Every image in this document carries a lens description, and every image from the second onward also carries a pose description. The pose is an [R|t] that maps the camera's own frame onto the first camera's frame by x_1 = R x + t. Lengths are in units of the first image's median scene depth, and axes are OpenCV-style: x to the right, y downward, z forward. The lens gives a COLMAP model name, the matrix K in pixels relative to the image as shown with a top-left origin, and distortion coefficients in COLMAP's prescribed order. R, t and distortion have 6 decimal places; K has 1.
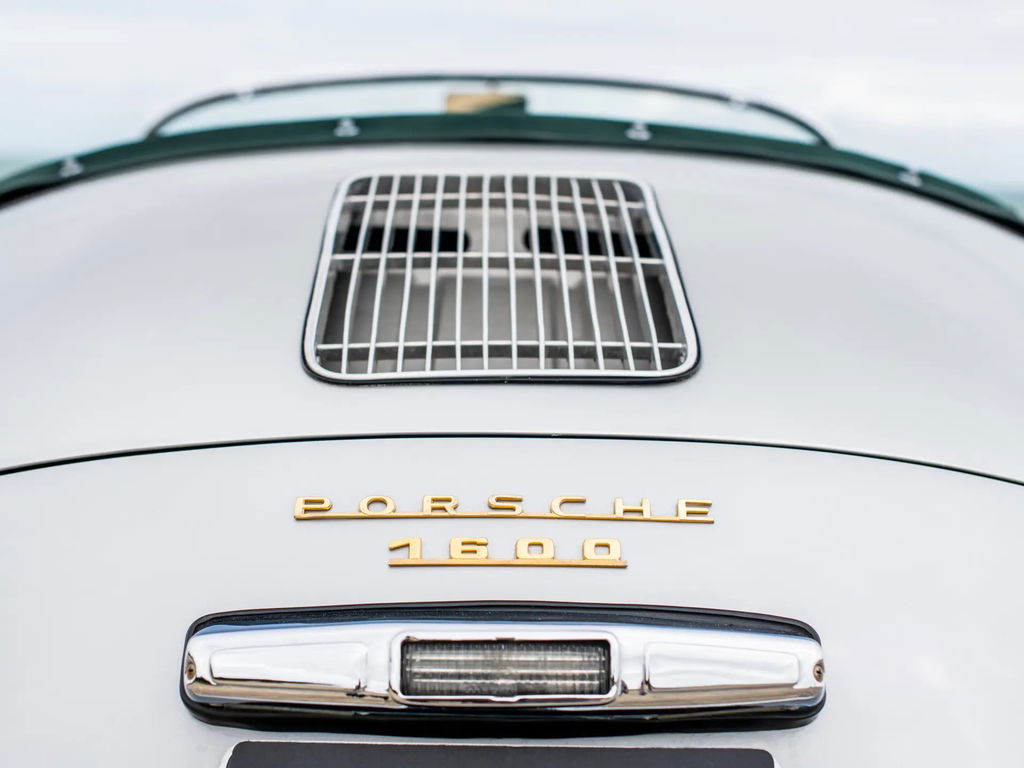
lens RADIAL K [[1794.1, 0, 512.0], [0, 1794.1, 384.0], [0, 0, 1]] dist [-0.170915, 0.224160]
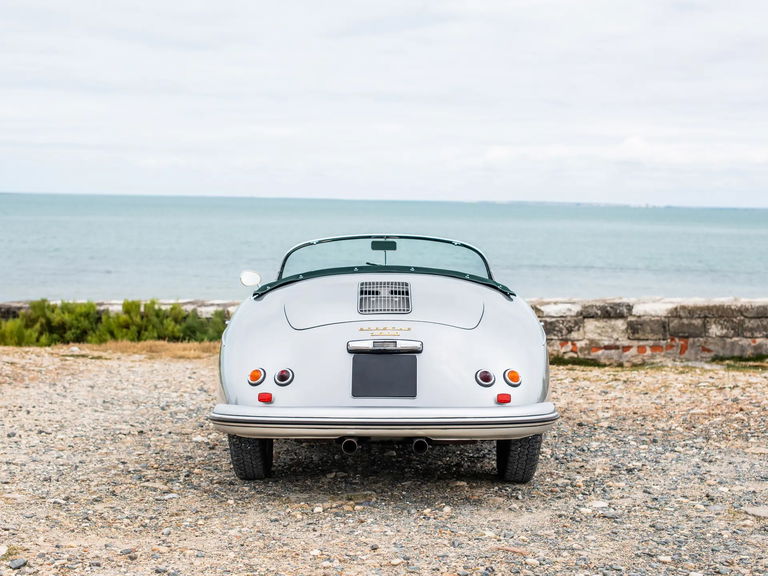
lens RADIAL K [[1345.6, 0, 384.0], [0, 1345.6, 288.0], [0, 0, 1]] dist [-0.170915, 0.224160]
pose [[0.999696, -0.012945, -0.020963, 0.096697], [0.011915, 0.998750, -0.048540, 0.144669], [0.021566, 0.048275, 0.998601, -4.049011]]
